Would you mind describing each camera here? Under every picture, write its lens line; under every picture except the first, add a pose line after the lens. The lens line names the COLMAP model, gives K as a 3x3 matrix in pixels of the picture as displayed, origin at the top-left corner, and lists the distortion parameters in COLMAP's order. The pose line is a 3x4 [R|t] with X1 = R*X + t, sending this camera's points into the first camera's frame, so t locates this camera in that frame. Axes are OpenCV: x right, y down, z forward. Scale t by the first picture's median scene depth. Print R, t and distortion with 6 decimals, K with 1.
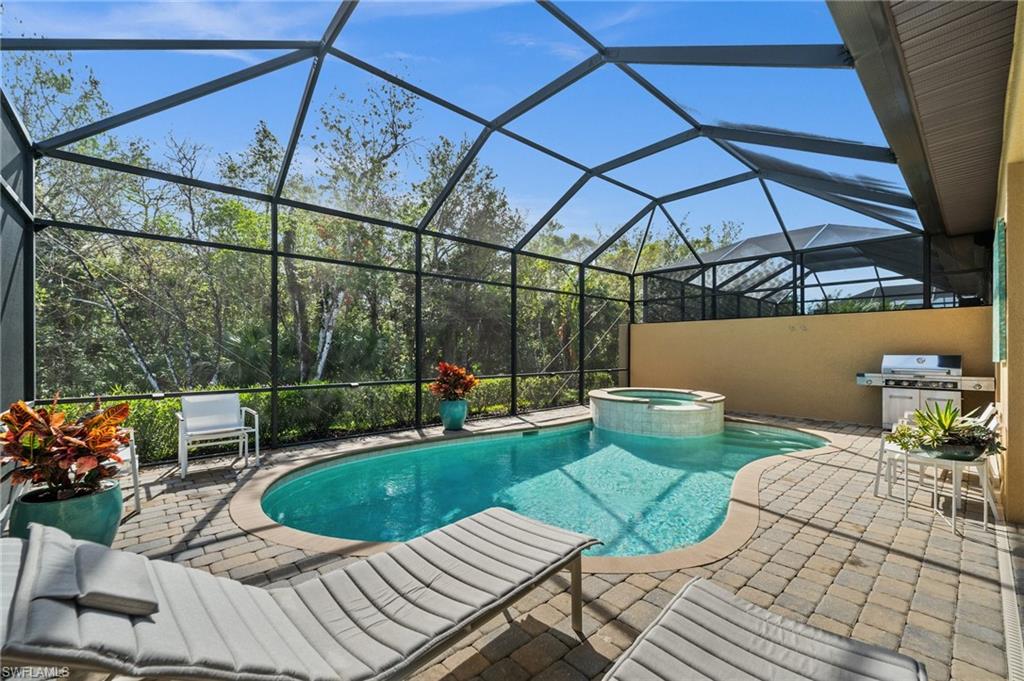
lens RADIAL K [[420.6, 0, 509.0], [0, 420.6, 346.4], [0, 0, 1]] dist [0.001085, 0.000125]
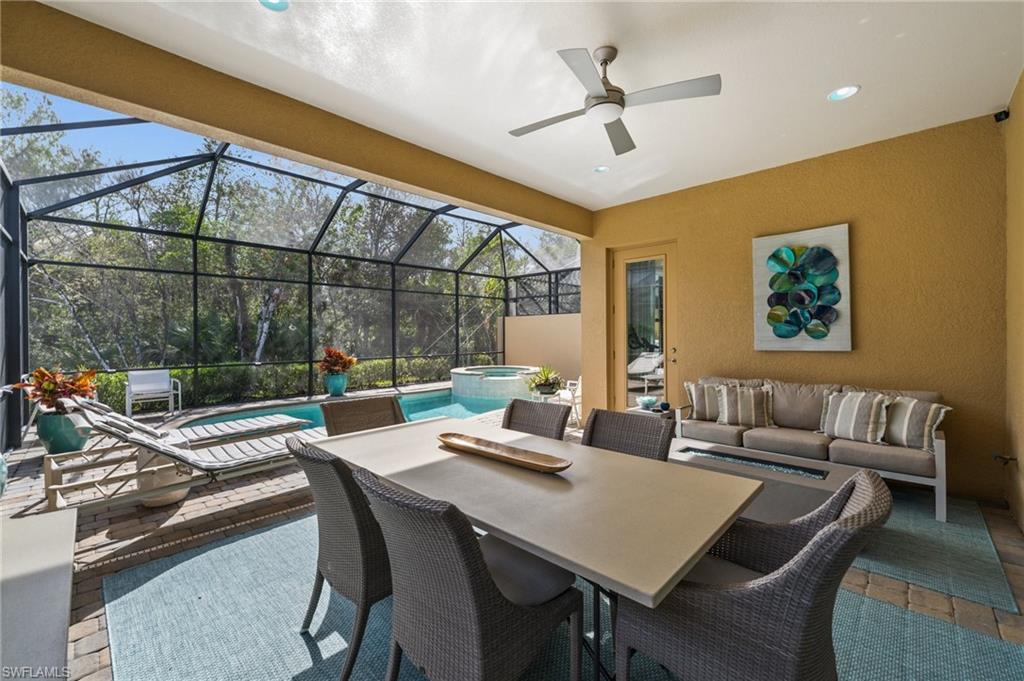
lens RADIAL K [[420.6, 0, 511.7], [0, 420.6, 333.2], [0, 0, 1]] dist [0.001085, 0.000125]
pose [[0.997710, -0.007056, 0.067263, 0.343761], [0.006874, 0.999972, 0.002938, -0.009503], [-0.067281, -0.002469, 0.997731, -0.416264]]
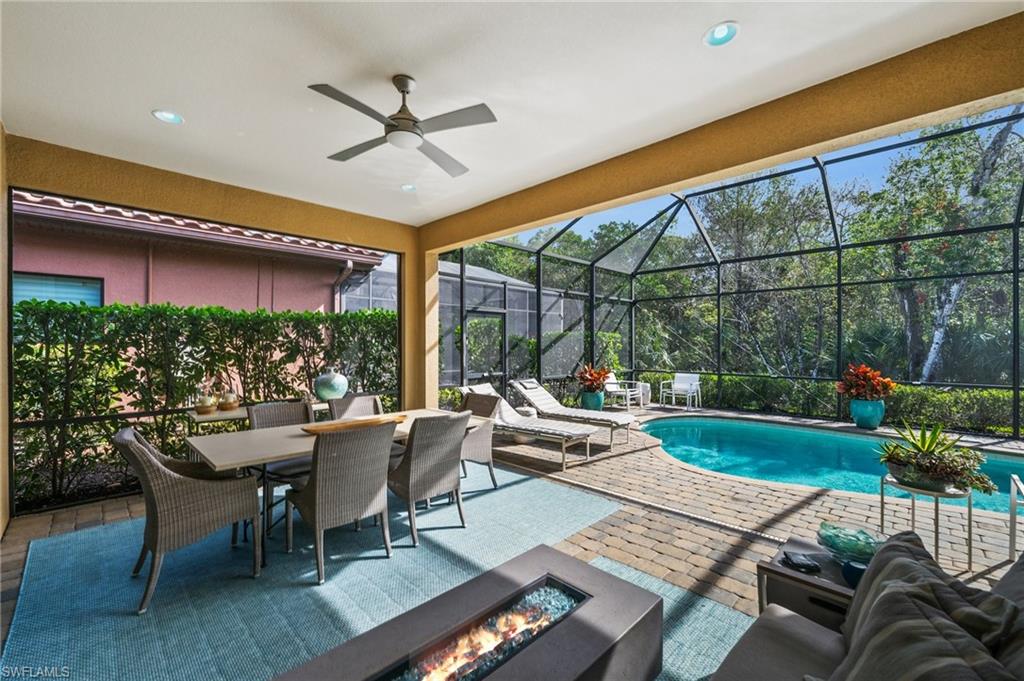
lens RADIAL K [[420.6, 0, 510.5], [0, 420.6, 340.9], [0, 0, 1]] dist [0.001085, 0.000125]
pose [[0.055462, -0.007527, -0.998432, 0.854989], [0.002885, 0.999969, -0.007378, -0.016289], [0.998457, -0.002472, 0.055482, 0.042287]]
